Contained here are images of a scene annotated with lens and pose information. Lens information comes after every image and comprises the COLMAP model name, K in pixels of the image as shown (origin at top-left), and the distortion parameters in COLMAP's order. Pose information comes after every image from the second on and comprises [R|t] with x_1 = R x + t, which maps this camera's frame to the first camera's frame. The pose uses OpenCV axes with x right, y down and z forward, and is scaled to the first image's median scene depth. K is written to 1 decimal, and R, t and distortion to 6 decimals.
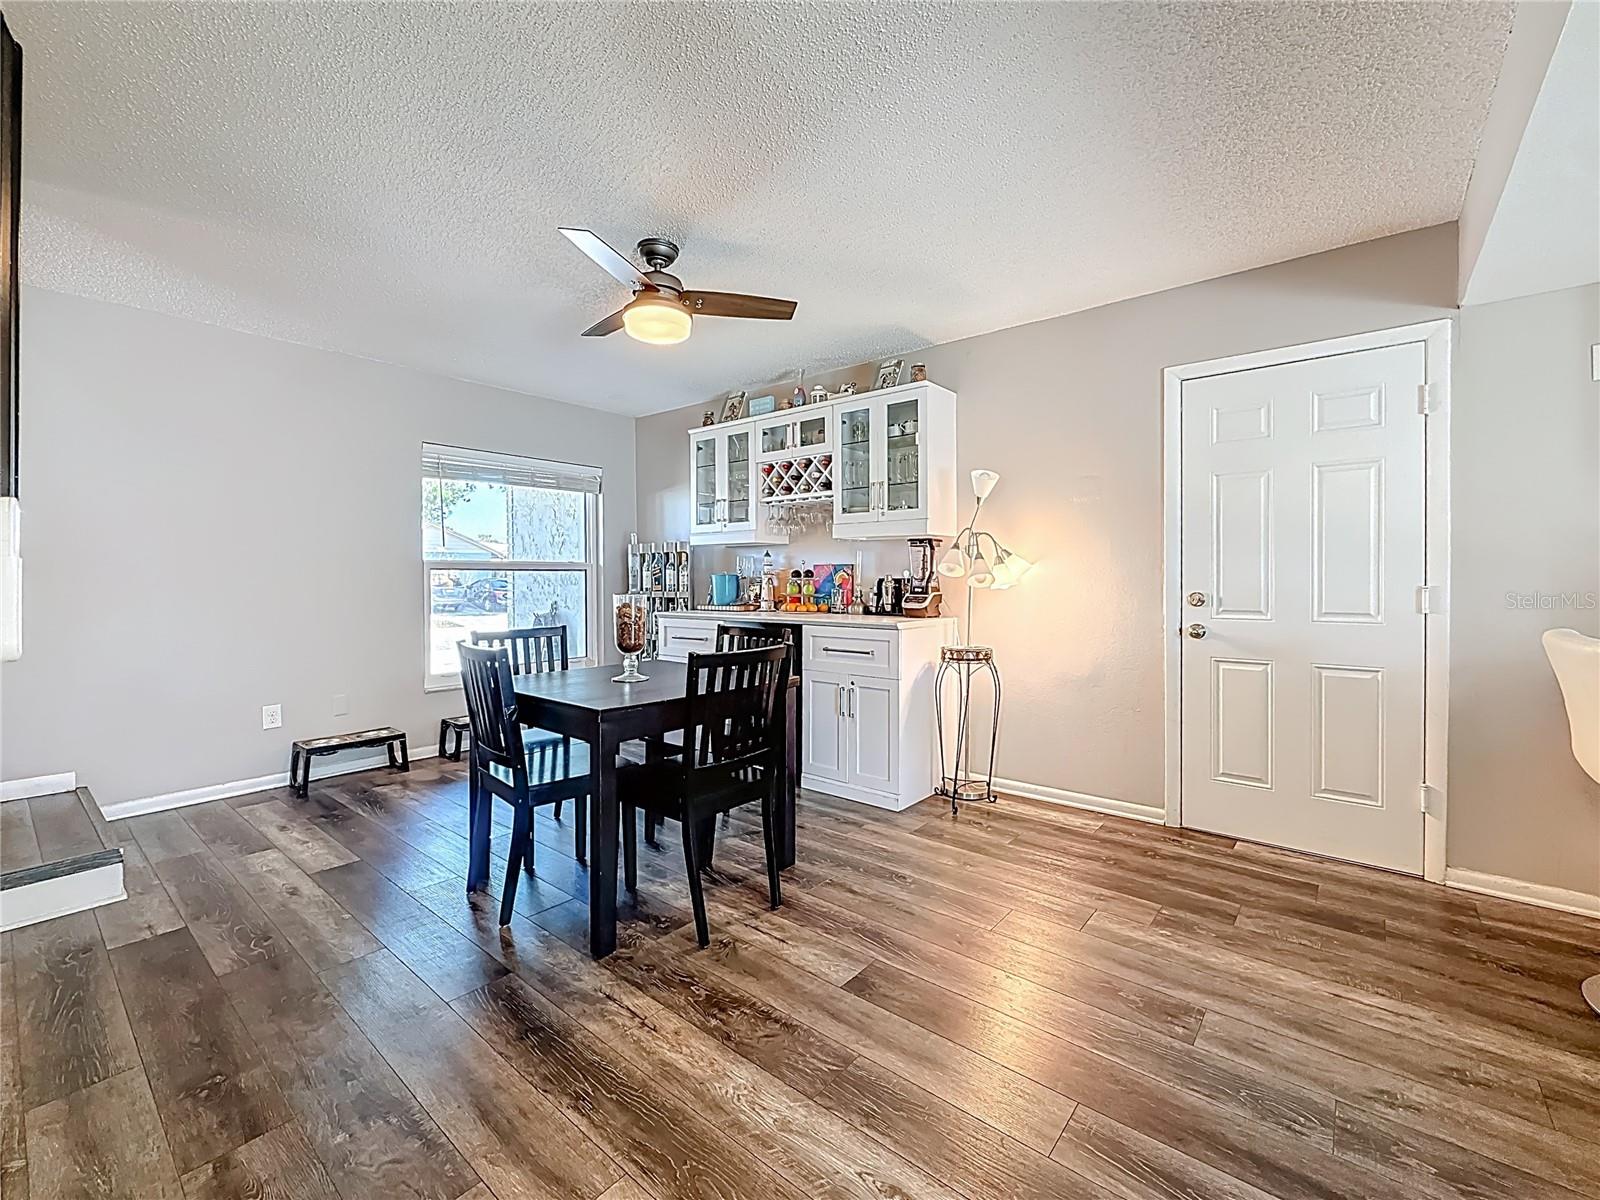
lens RADIAL K [[680.0, 0, 793.5], [0, 680.0, 583.0], [0, 0, 1]] dist [0.001634, 0.032137]
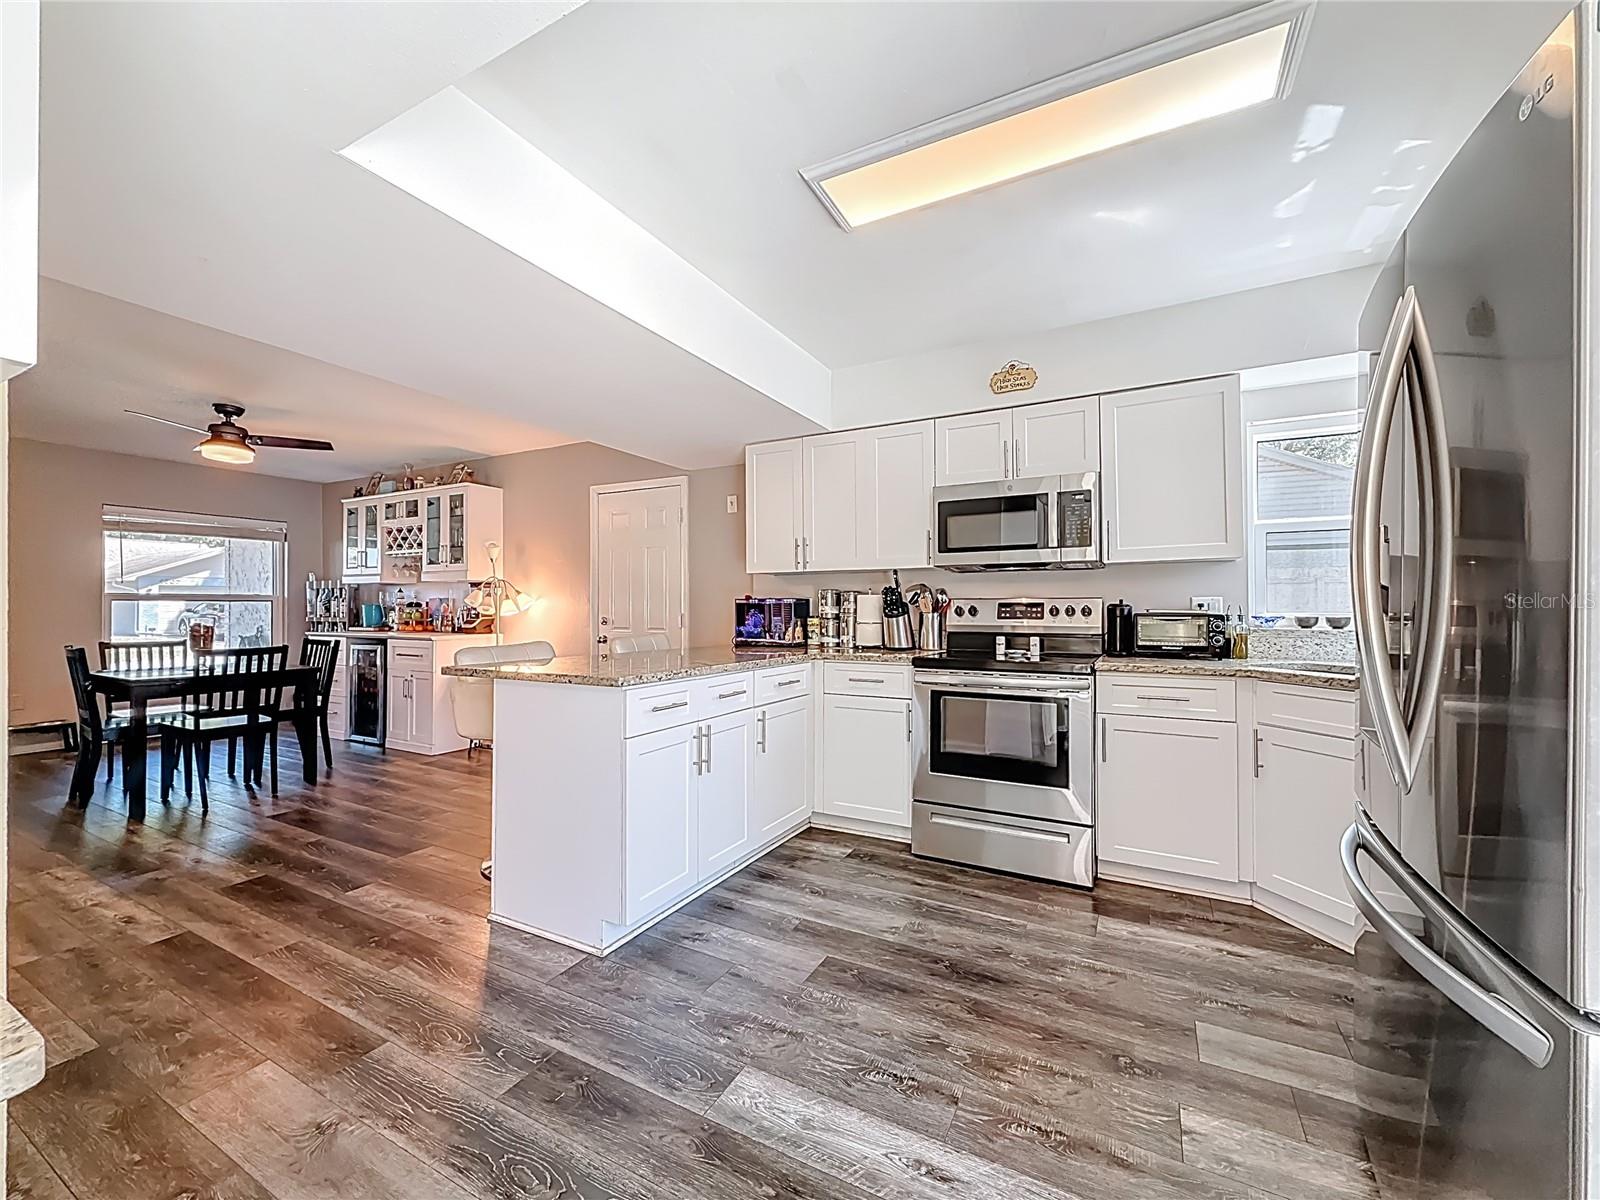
lens RADIAL K [[648.1, 0, 801.5], [0, 648.1, 601.2], [0, 0, 1]] dist [0.001712, 0.000140]
pose [[0.979001, 0.005618, 0.203777, 0.559880], [-0.002292, 0.999860, -0.016556, 0.000296], [-0.203841, 0.015741, 0.978877, -0.538678]]
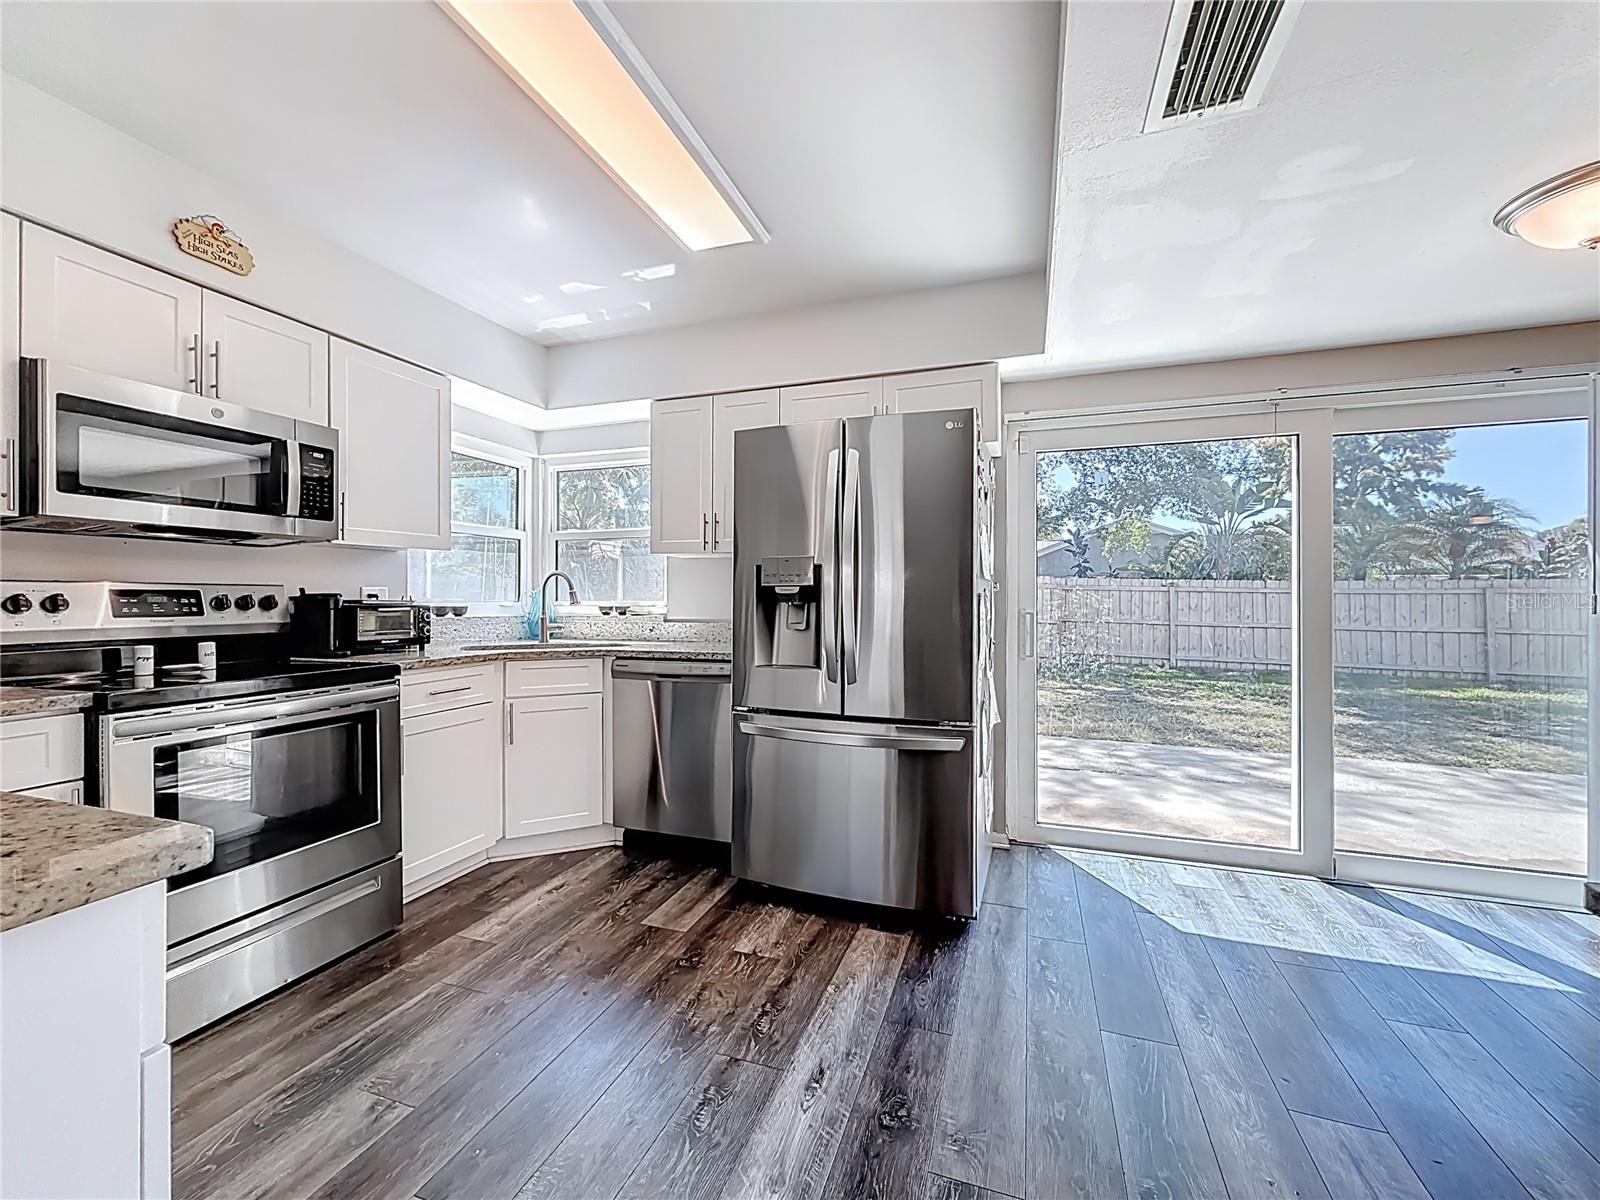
lens RADIAL K [[648.1, 0, 801.5], [0, 648.1, 601.2], [0, 0, 1]] dist [0.001712, 0.000140]
pose [[-0.348989, 0.001084, 0.937126, 0.340889], [0.006506, 0.999978, 0.001267, -0.000507], [-0.937104, 0.006539, -0.348989, -0.096301]]
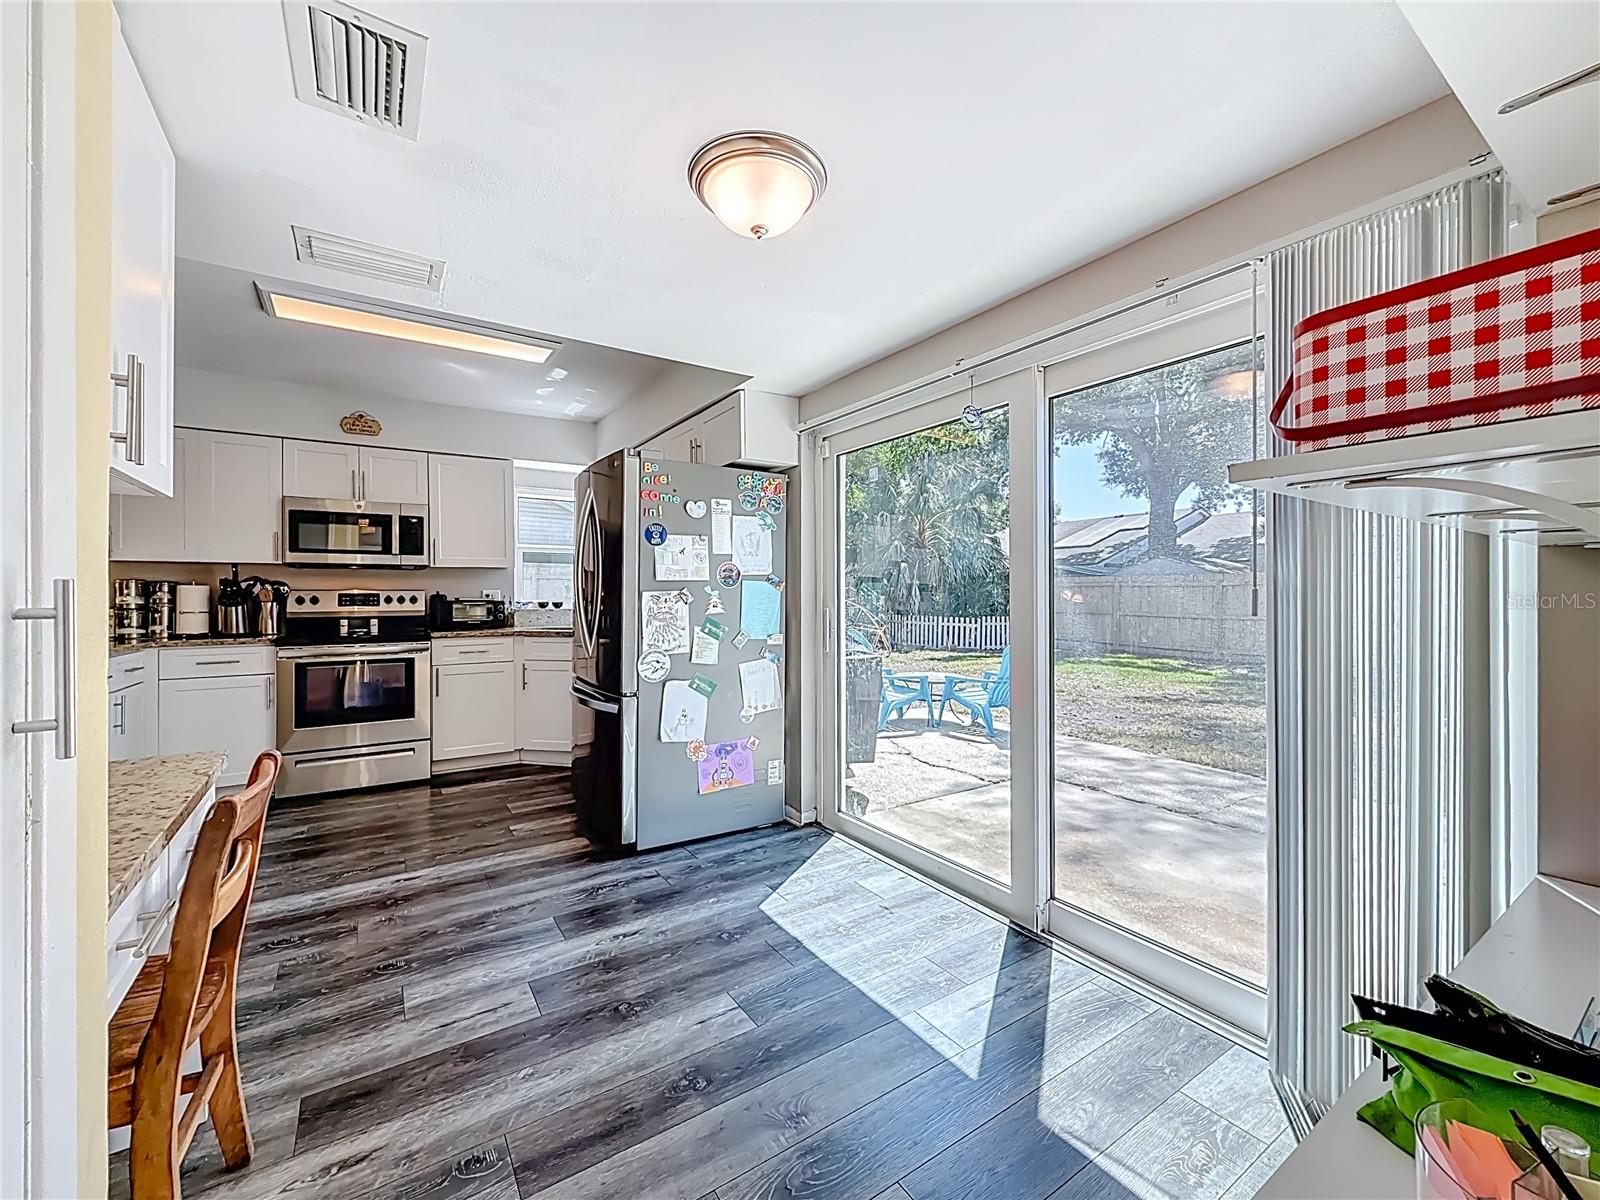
lens RADIAL K [[652.0, 0, 803.1], [0, 652.0, 595.1], [0, 0, 1]] dist [-0.000276, 0.000355]
pose [[0.284856, 0.003626, 0.958563, 0.183299], [0.007769, 0.999951, -0.006091, 0.002914], [-0.958539, 0.009182, 0.284814, -0.794482]]
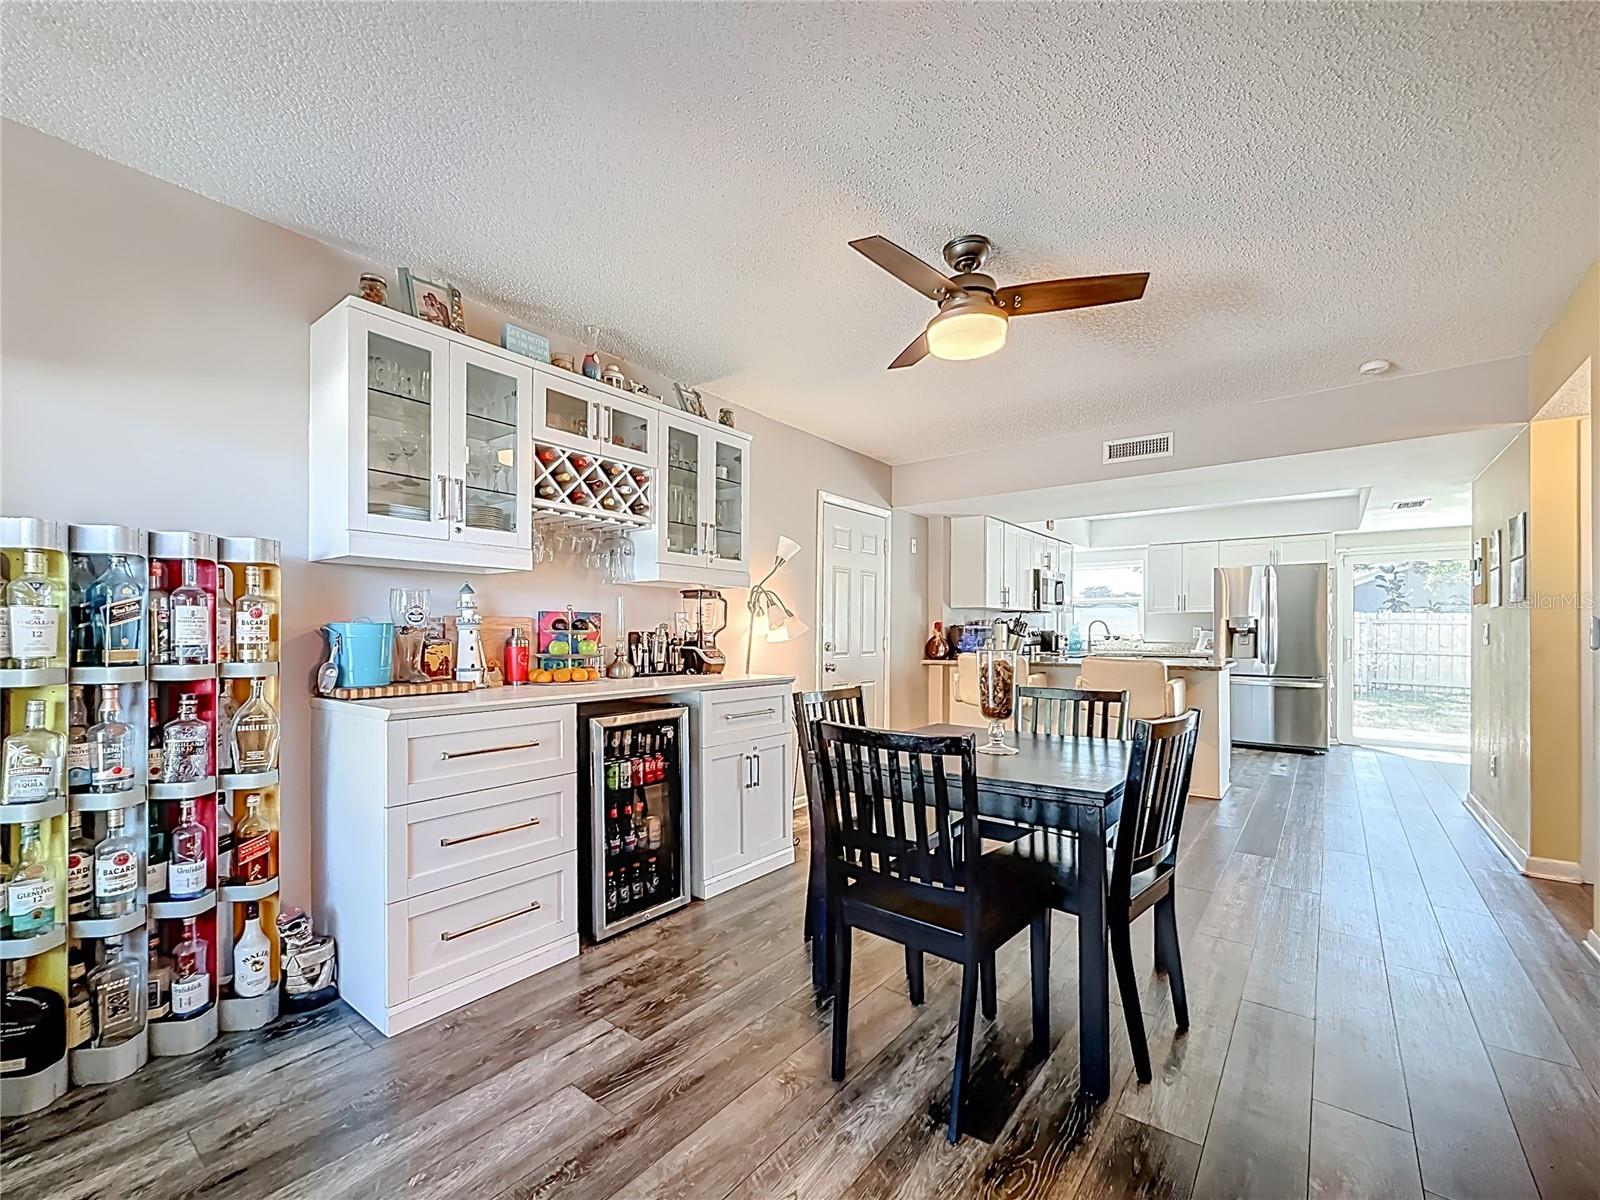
lens RADIAL K [[673.8, 0, 801.2], [0, 673.8, 636.4], [0, 0, 1]] dist [-0.000691, -0.000063]
pose [[-0.032848, -0.001544, 0.999459, -0.684135], [0.005854, 0.999981, 0.001737, -0.001409], [-0.999443, 0.005908, -0.032838, 0.818144]]
